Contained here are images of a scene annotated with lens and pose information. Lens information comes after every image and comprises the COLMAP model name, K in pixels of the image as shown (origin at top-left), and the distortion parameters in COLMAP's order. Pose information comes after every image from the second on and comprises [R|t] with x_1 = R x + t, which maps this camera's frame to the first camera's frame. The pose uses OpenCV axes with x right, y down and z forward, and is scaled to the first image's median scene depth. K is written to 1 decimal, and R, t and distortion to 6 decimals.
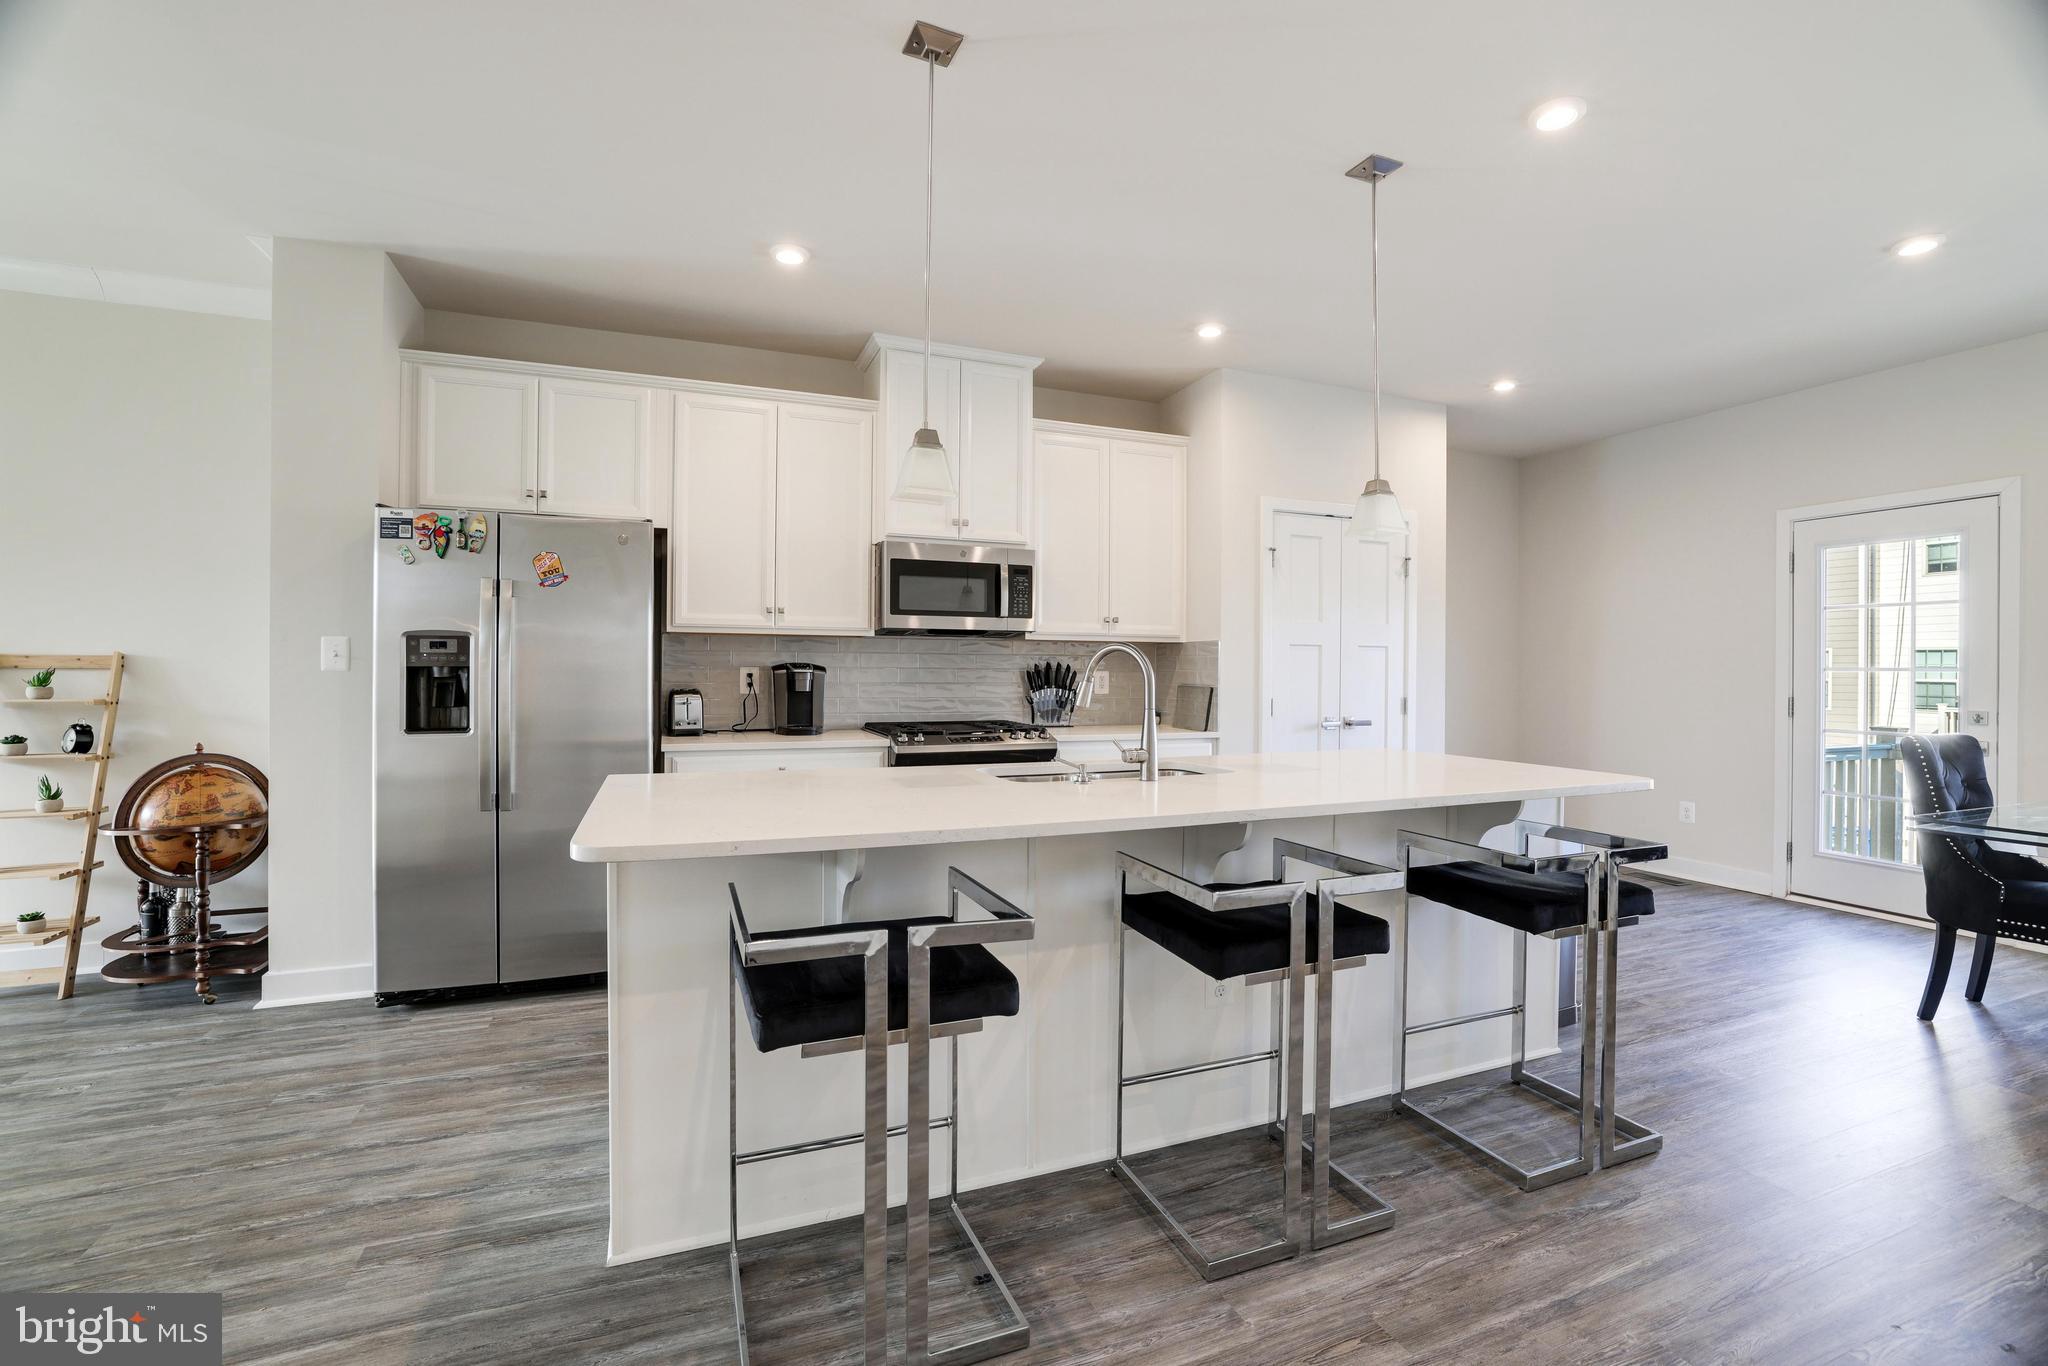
lens RADIAL K [[886.9, 0, 1023.0], [0, 886.9, 669.1], [0, 0, 1]] dist [-0.040449, 0.013342]
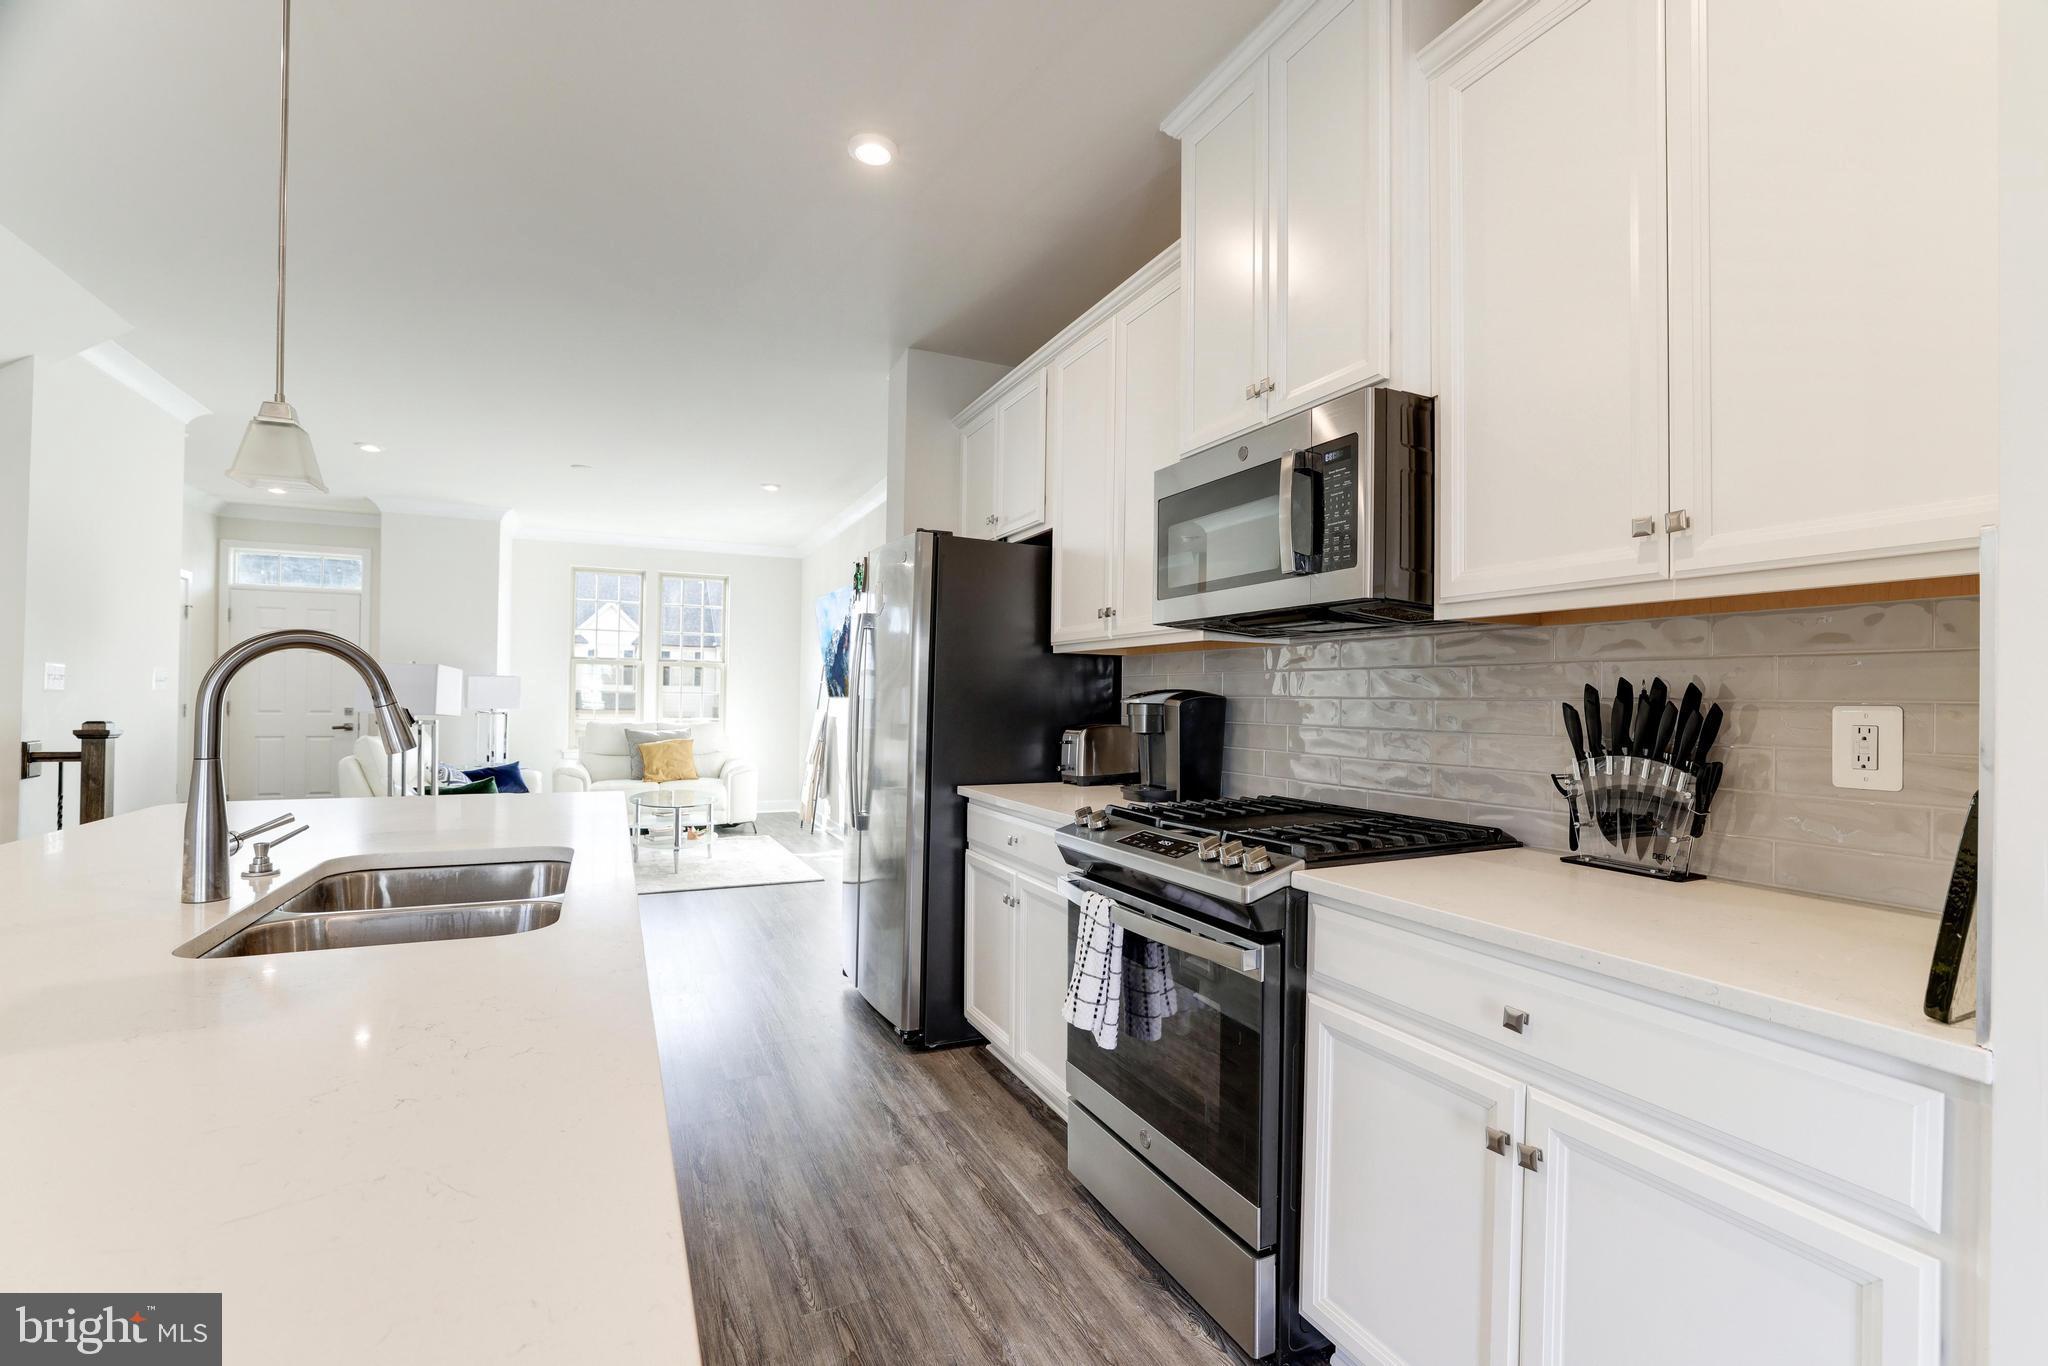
lens RADIAL K [[925.9, 0, 1053.0], [0, 925.9, 694.0], [0, 0, 1]] dist [-0.002259, 0.000215]
pose [[0.053220, -0.011849, -0.998512, 0.556409], [-0.011451, 0.999857, -0.012476, 0.008084], [0.998517, 0.012098, 0.053077, 1.156322]]
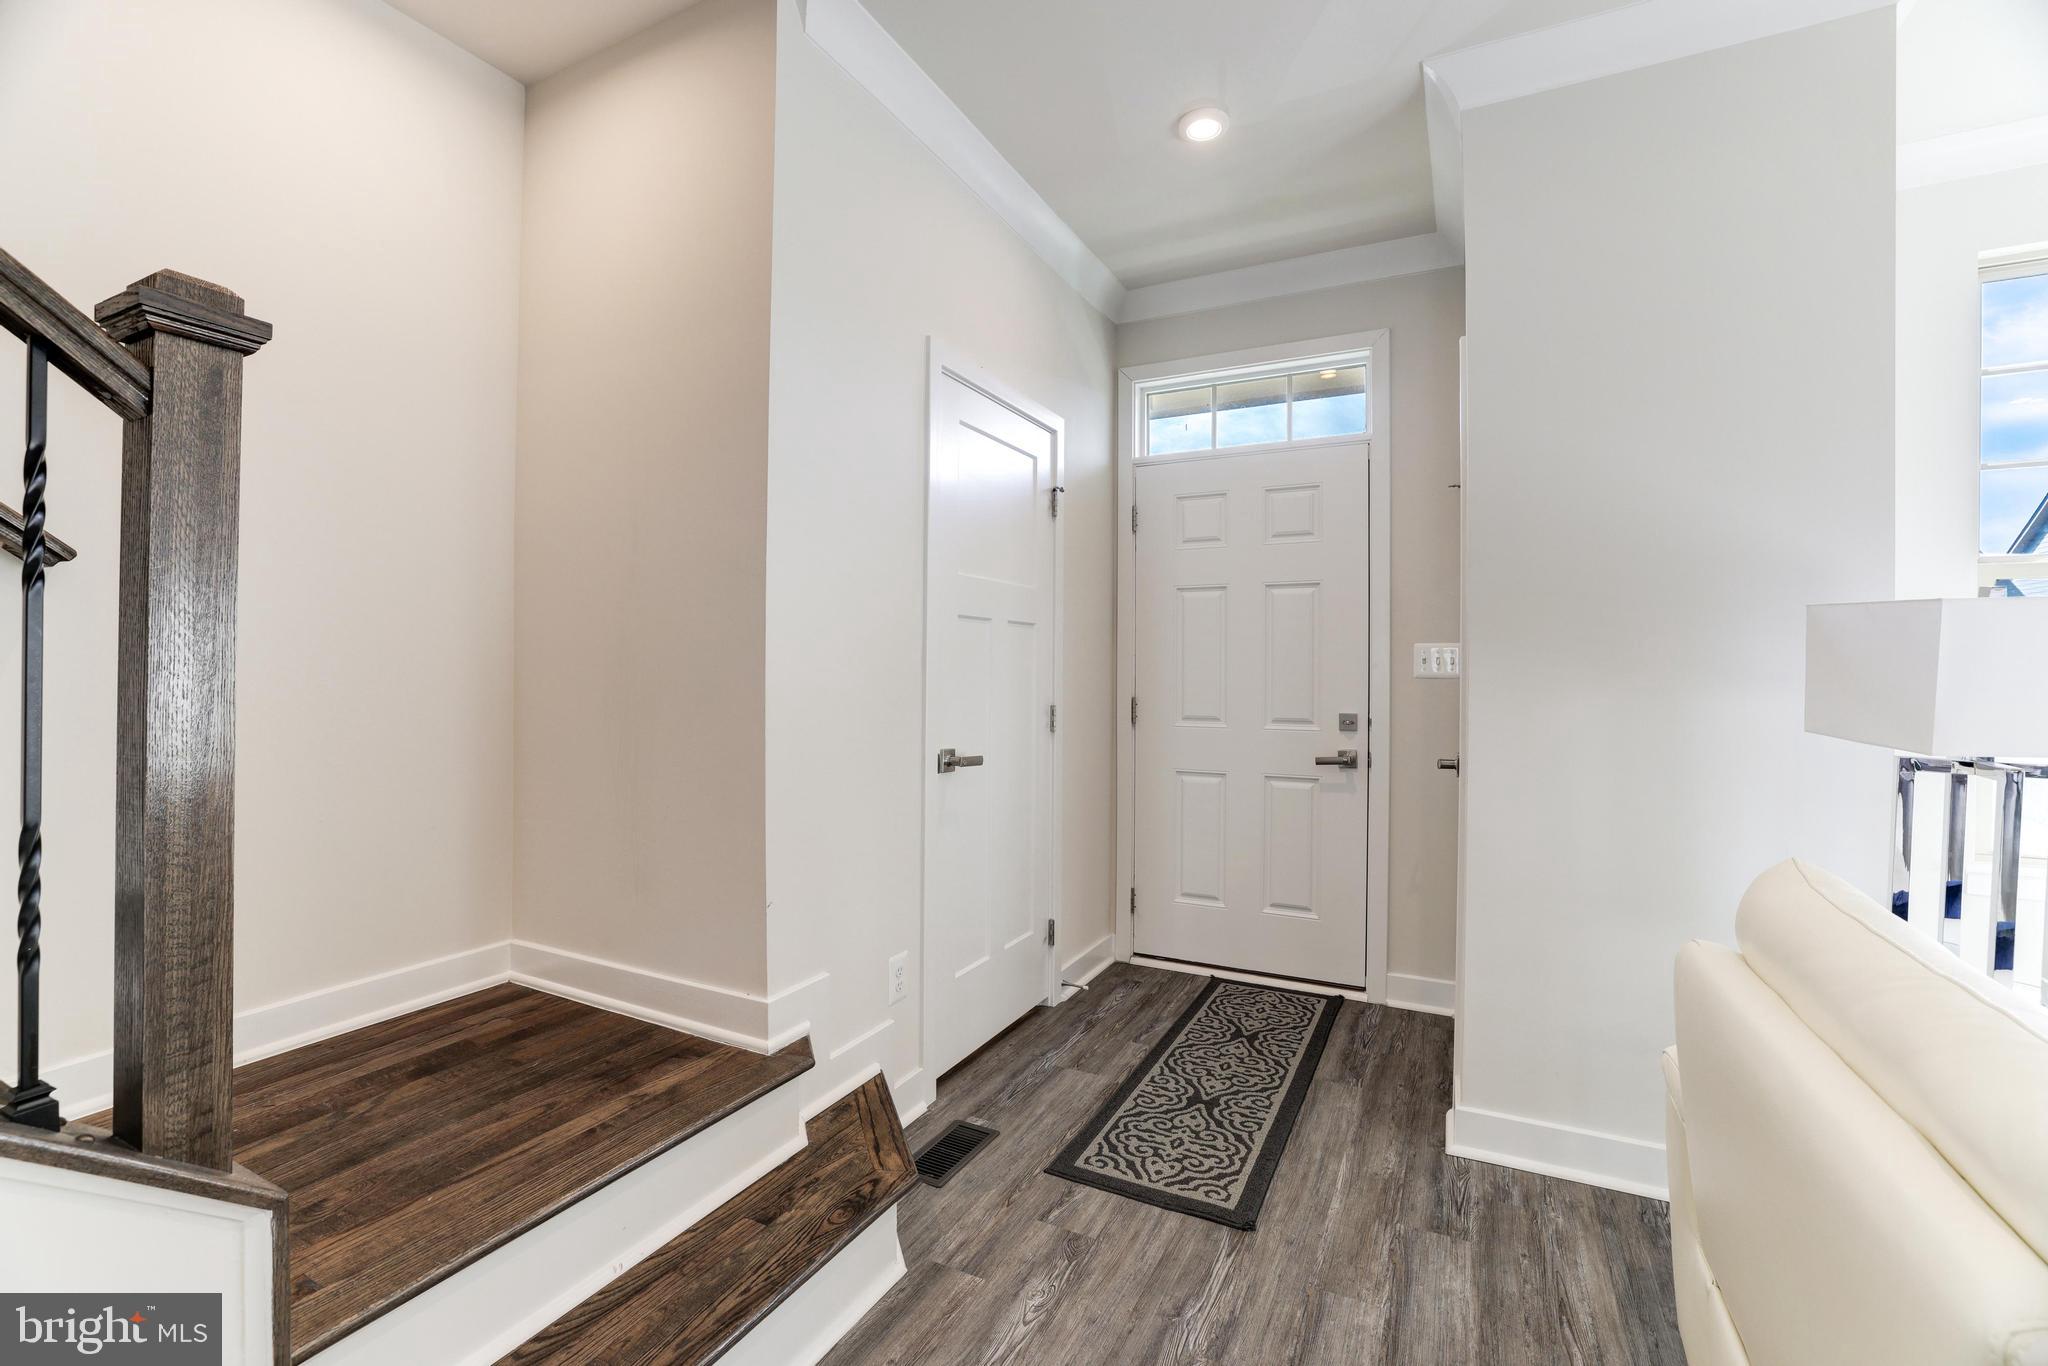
lens RADIAL K [[886.9, 0, 1009.0], [0, 886.9, 677.1], [0, 0, 1]] dist [-0.040449, 0.013342]
pose [[-0.767271, -0.007860, -0.641275, -1.137007], [-0.008048, 0.999964, -0.002627, 0.000099], [0.641273, 0.003145, -0.767306, -0.113980]]
